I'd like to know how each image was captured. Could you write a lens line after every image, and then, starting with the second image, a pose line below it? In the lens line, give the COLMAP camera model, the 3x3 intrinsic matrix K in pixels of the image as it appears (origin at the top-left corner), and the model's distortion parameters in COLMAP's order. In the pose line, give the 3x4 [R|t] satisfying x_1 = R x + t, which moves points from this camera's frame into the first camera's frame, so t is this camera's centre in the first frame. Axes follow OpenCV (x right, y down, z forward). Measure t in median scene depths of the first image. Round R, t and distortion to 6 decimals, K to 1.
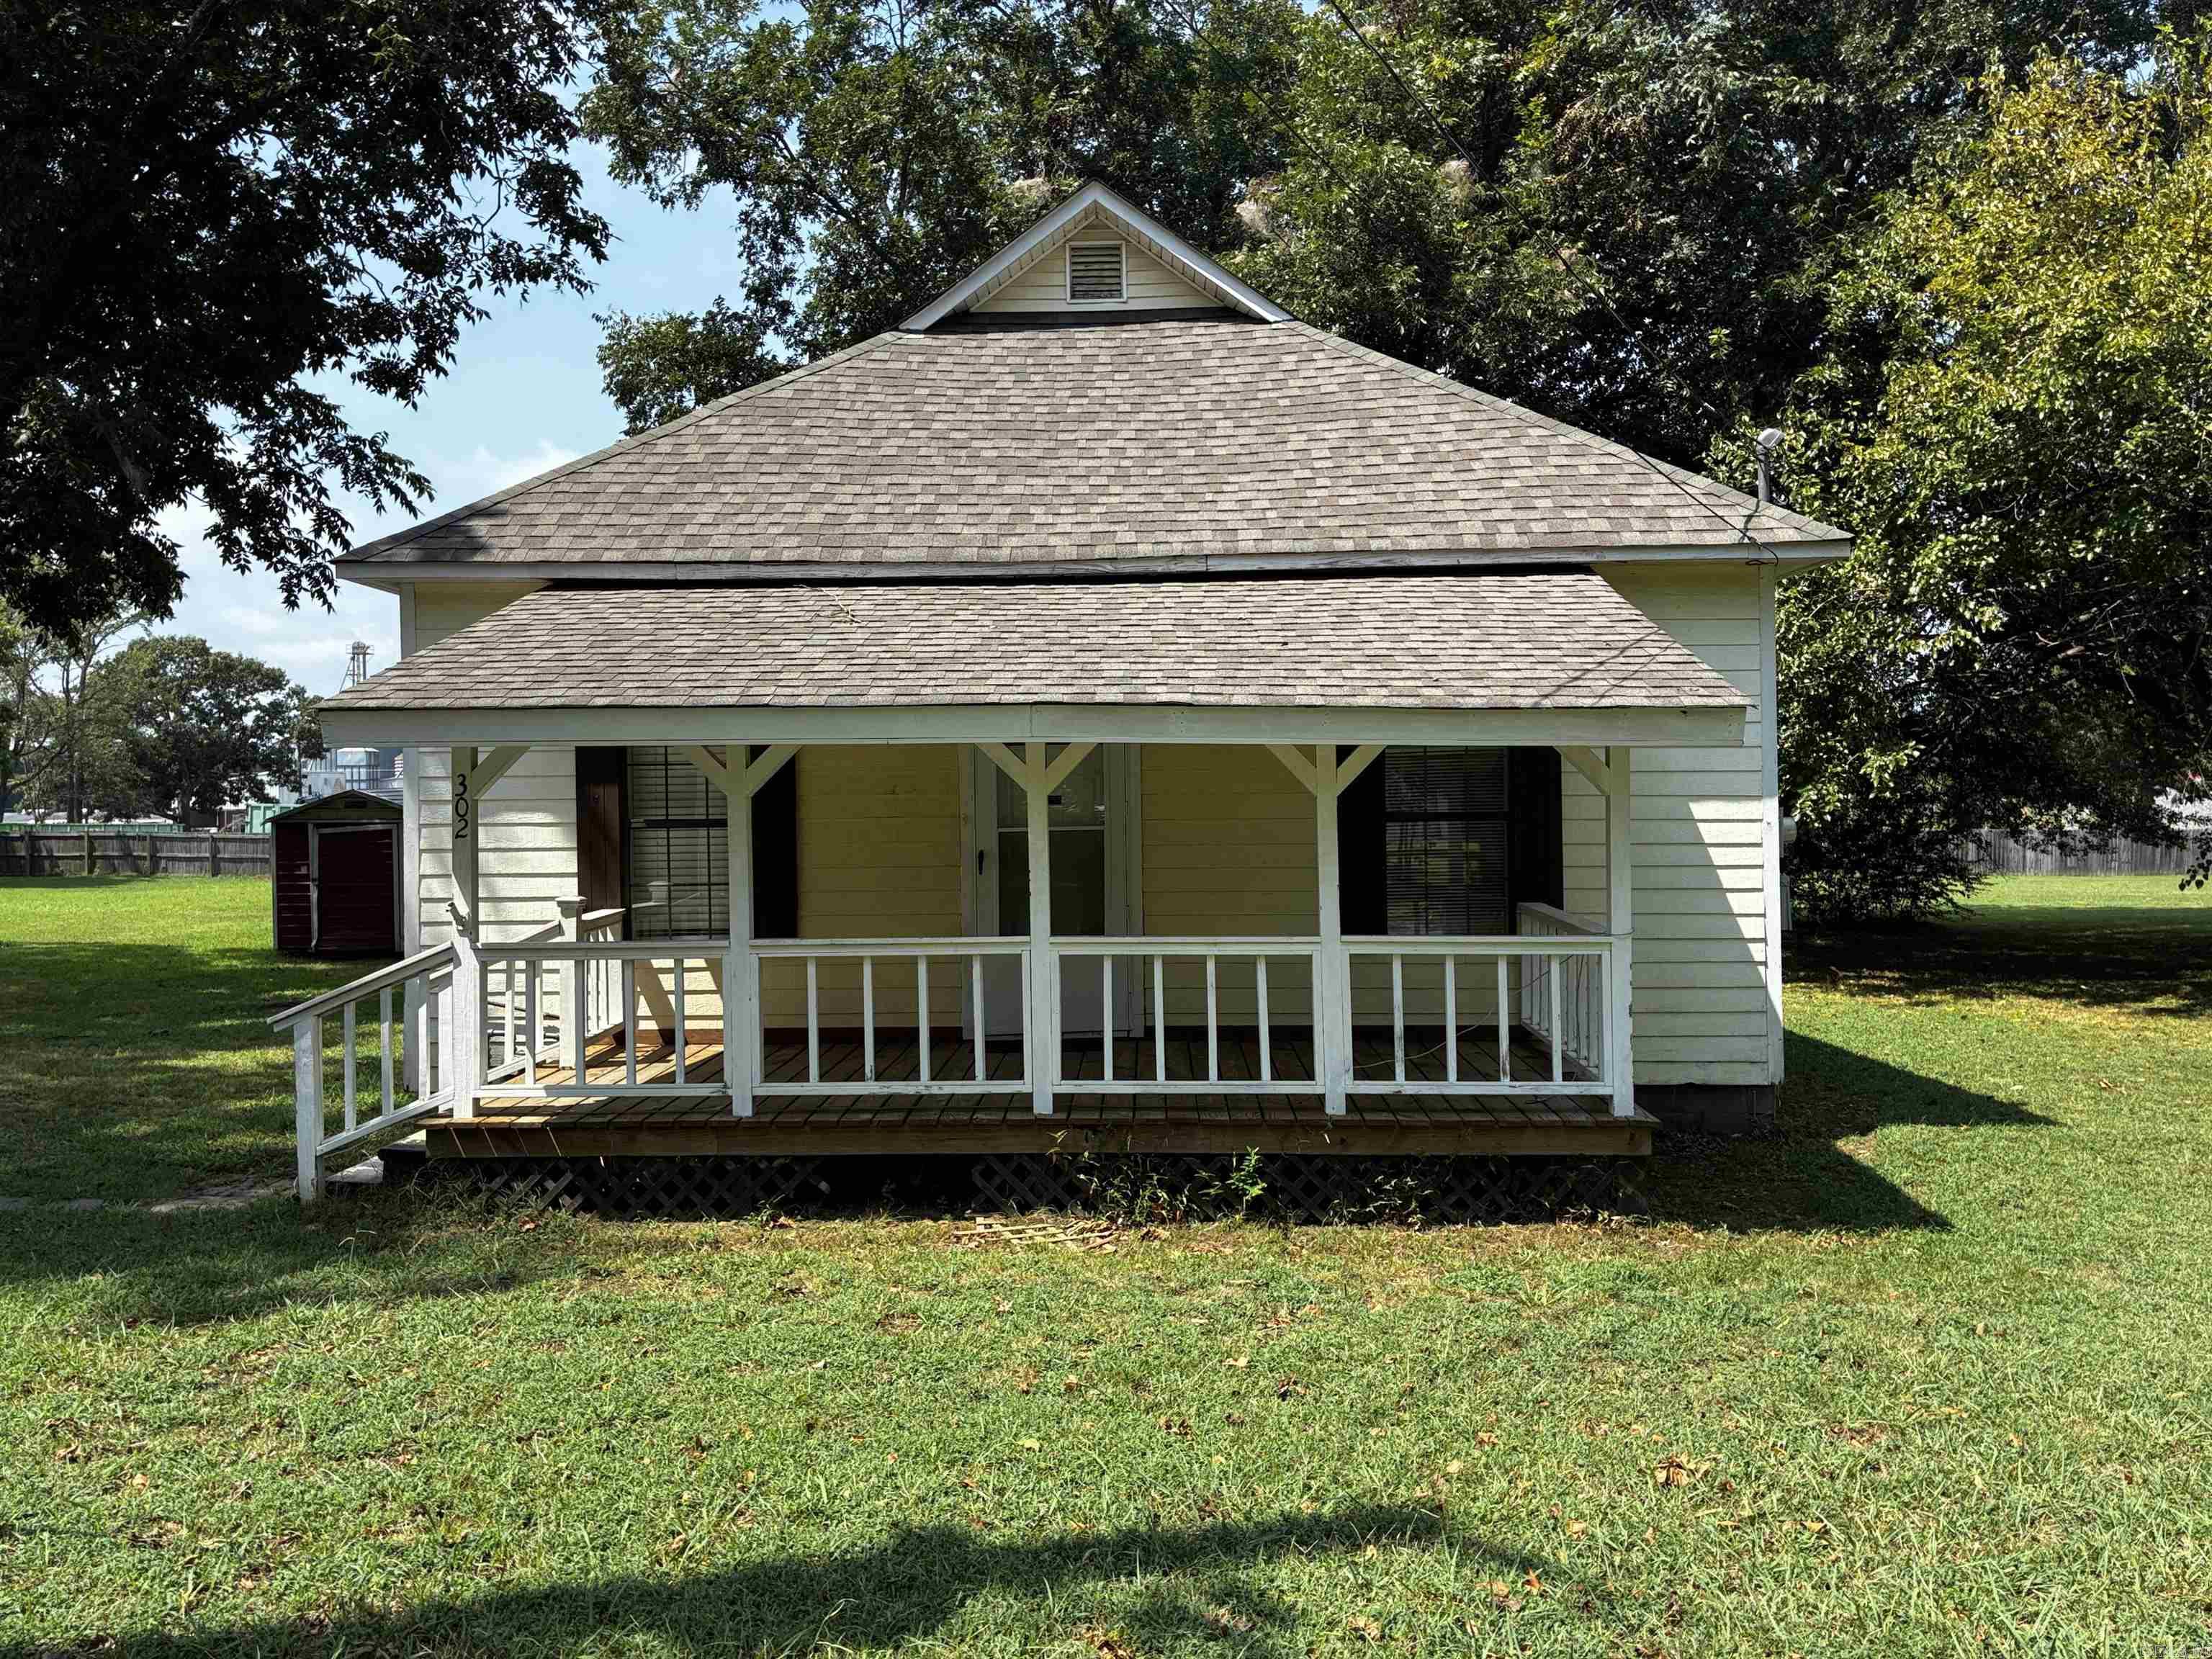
lens RADIAL K [[1691.4, 0, 1106.0], [0, 1691.4, 829.5], [0, 0, 1]] dist [-0.007201, -0.002717]
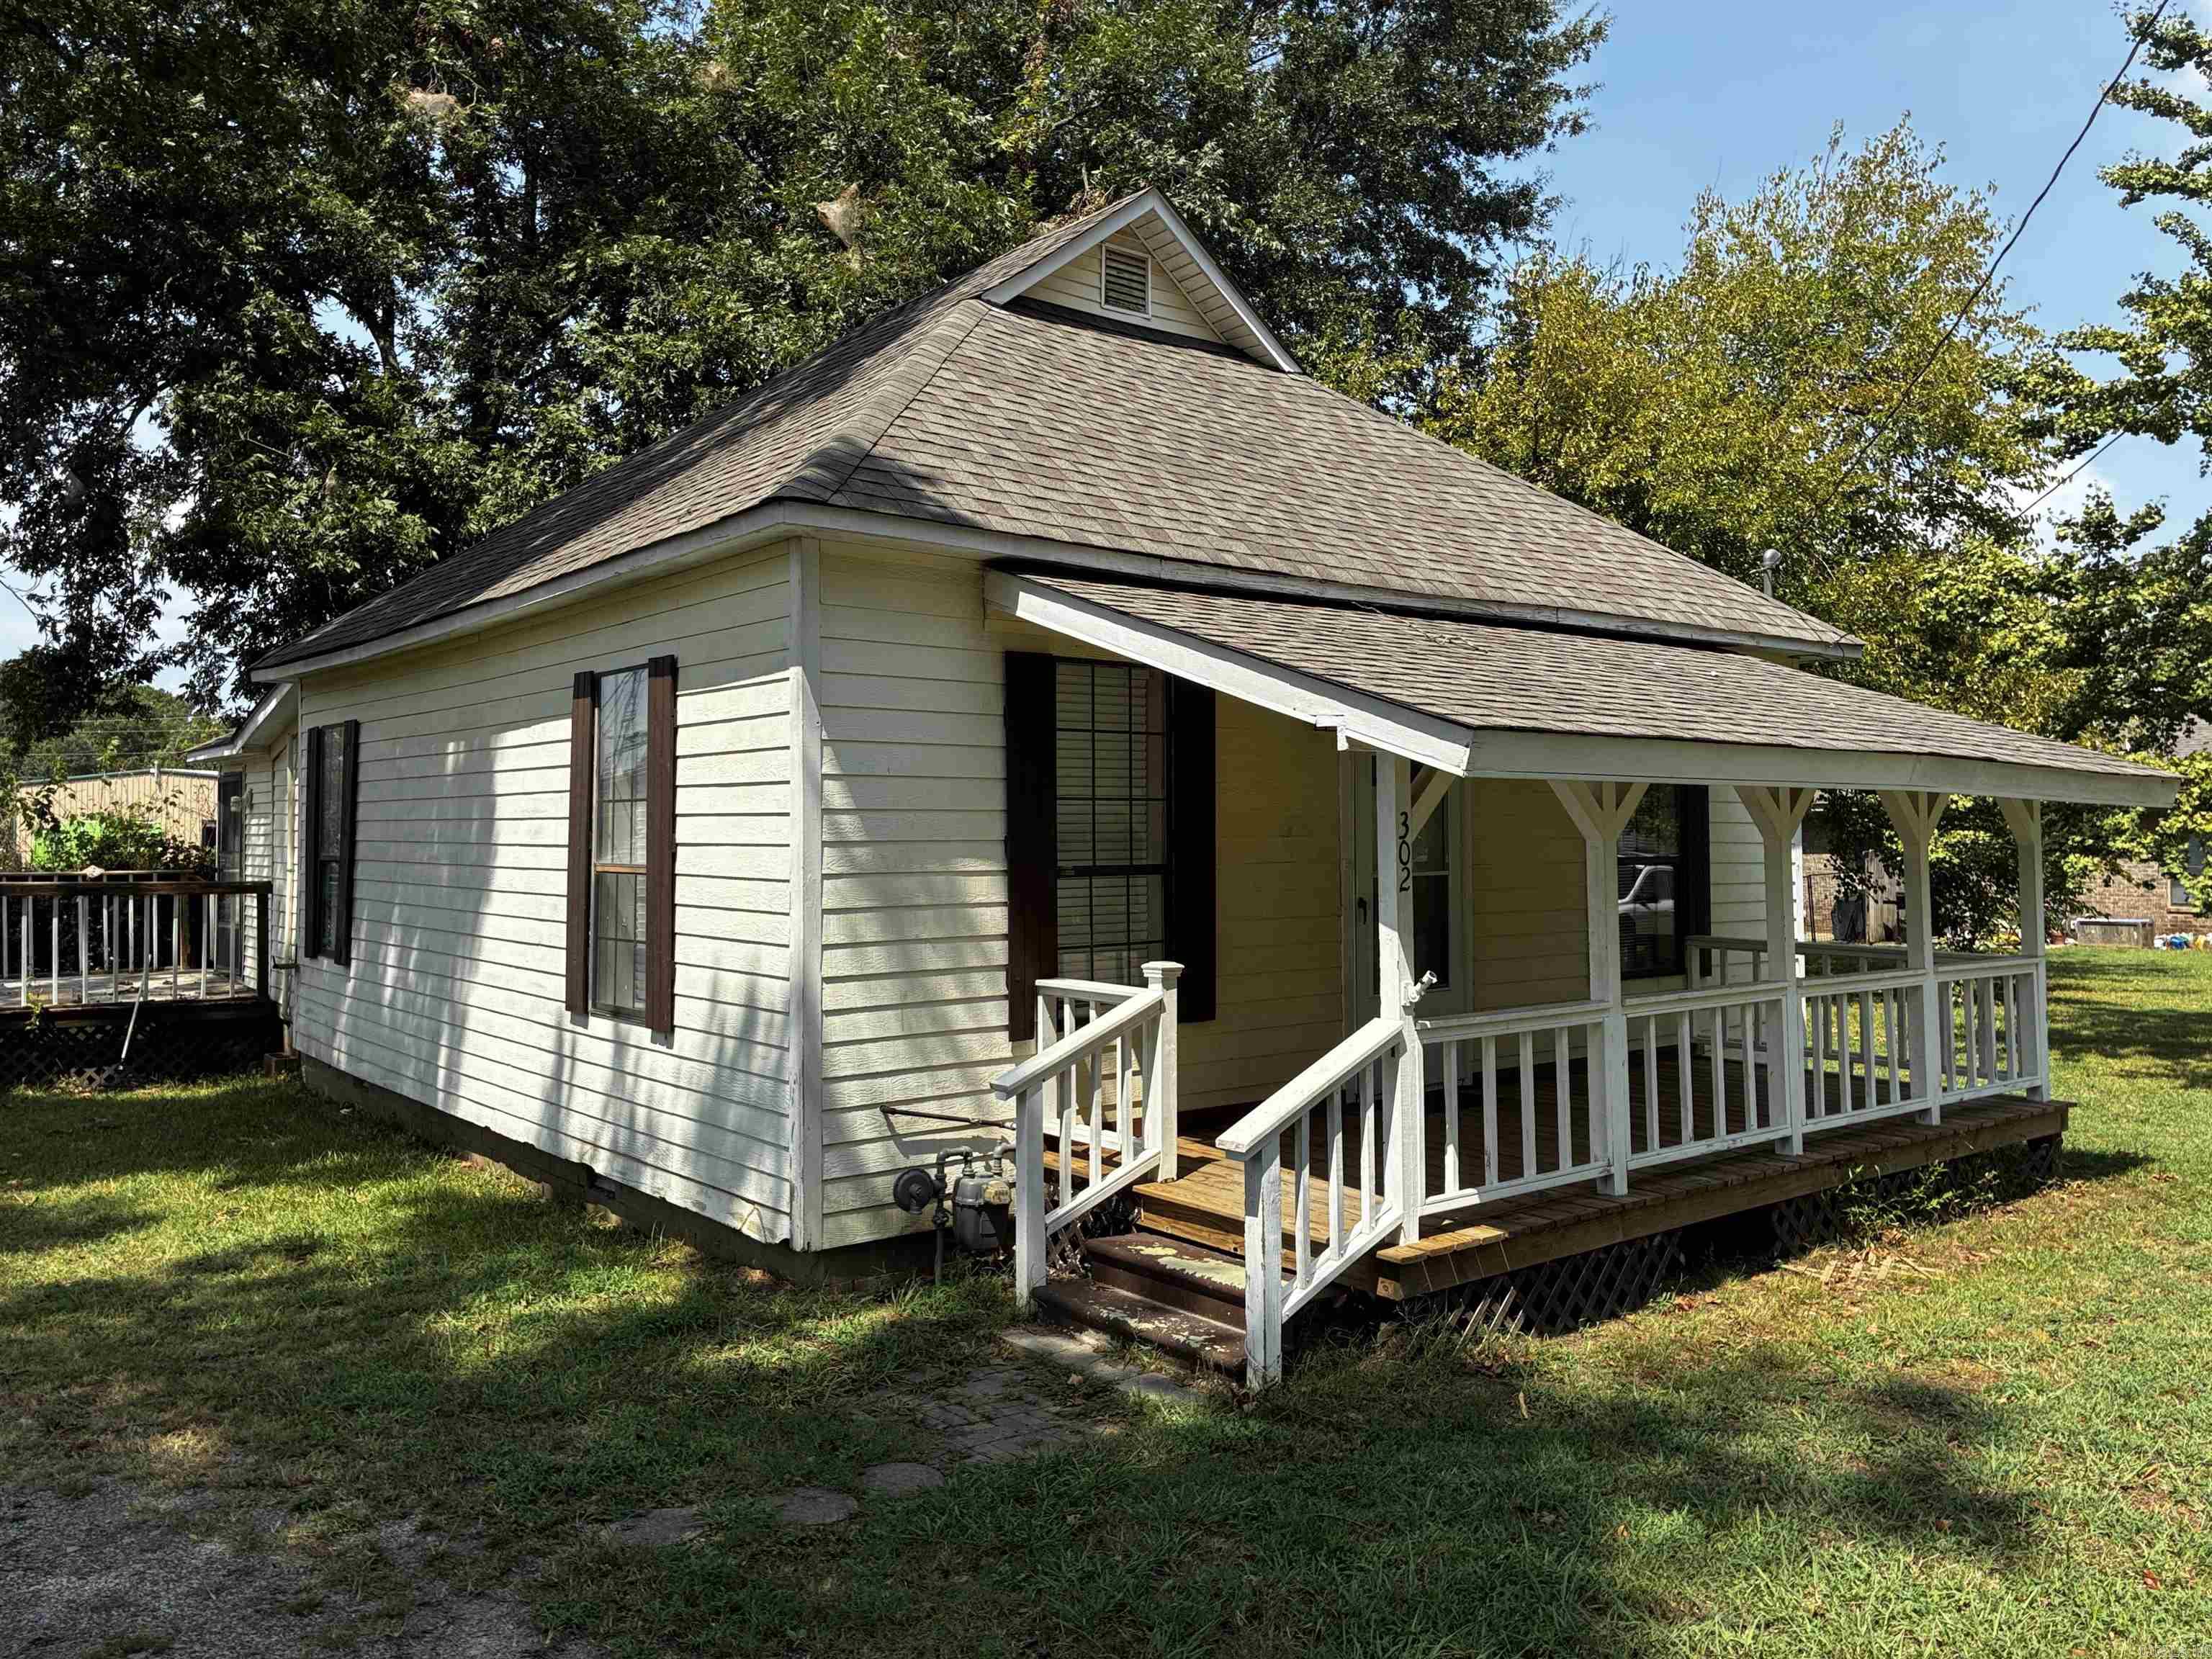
lens RADIAL K [[1636.5, 0, 1106.0], [0, 1636.5, 829.5], [0, 0, 1]] dist [0.005653, -0.003504]
pose [[0.751107, 0.004616, 0.660164, -0.796496], [0.008029, 0.999838, -0.016125, -0.010739], [-0.660131, 0.017412, 0.750948, 0.418588]]
